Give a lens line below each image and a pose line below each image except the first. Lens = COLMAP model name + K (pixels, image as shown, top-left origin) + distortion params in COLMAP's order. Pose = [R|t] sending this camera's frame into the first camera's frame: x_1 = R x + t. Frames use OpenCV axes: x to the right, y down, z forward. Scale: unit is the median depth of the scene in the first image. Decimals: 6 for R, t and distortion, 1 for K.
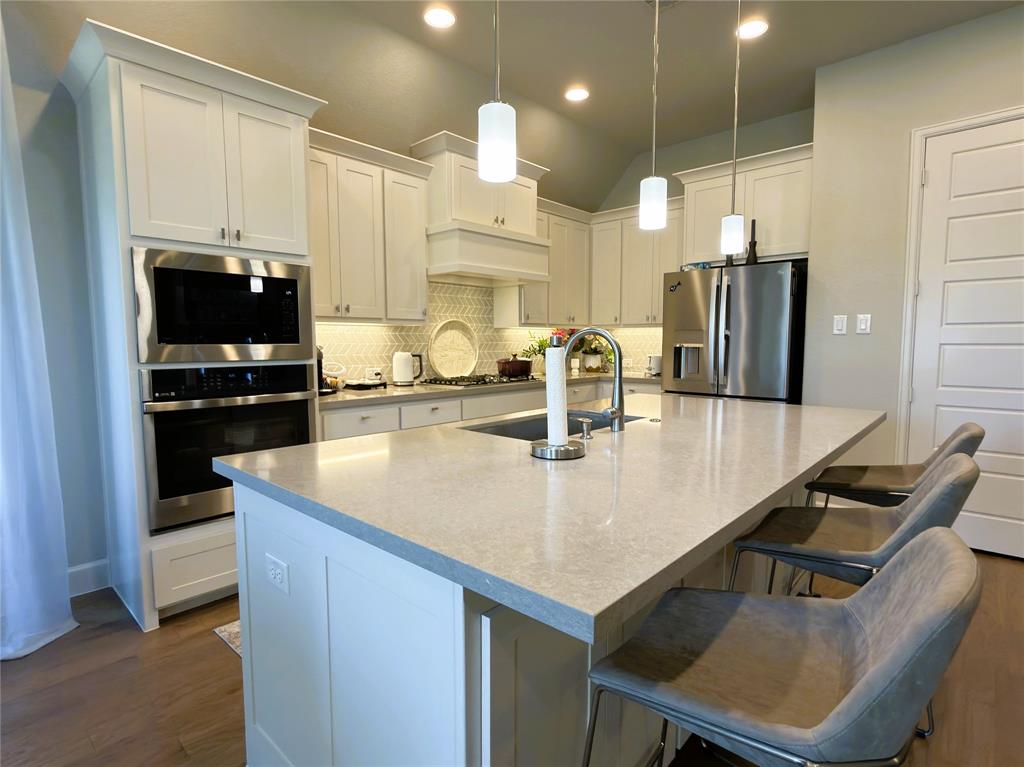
lens RADIAL K [[520.7, 0, 512.0], [0, 520.7, 383.5], [0, 0, 1]] dist [0.000436, 0.000139]
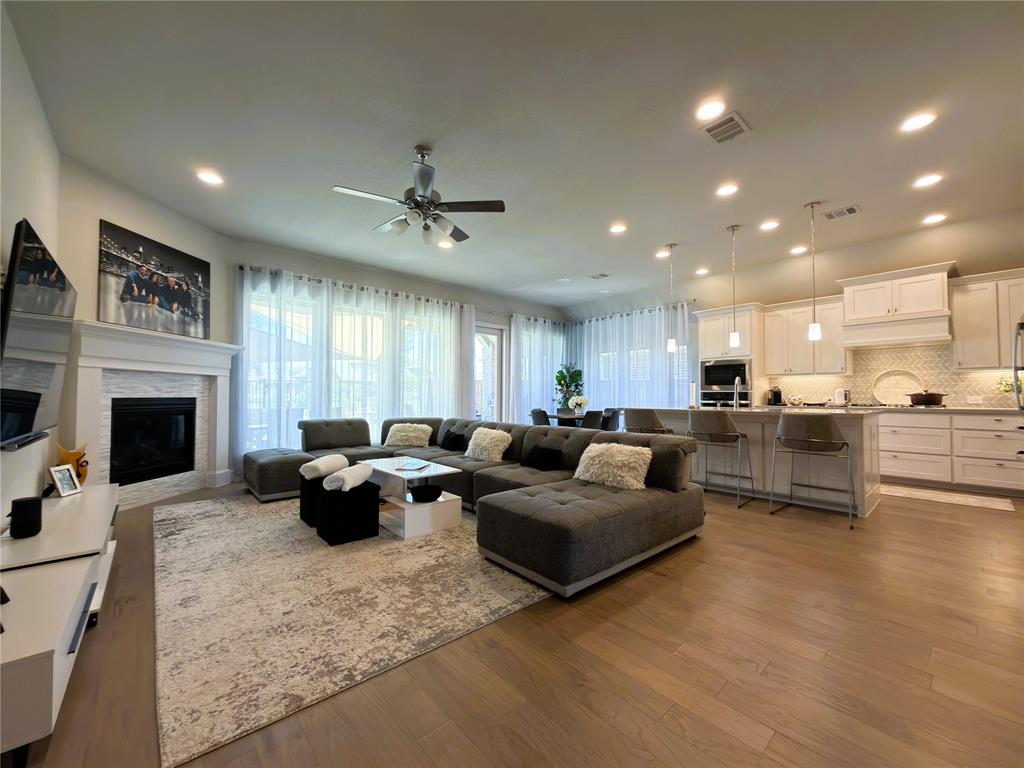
lens RADIAL K [[410.6, 0, 512.0], [0, 410.6, 384.0], [0, 0, 1]] dist [-0.000029, 0.000159]
pose [[-0.104561, -0.031647, -0.994015, 1.498329], [-0.087399, 0.995919, -0.022514, 0.065263], [0.990671, 0.084522, -0.106900, -0.055075]]
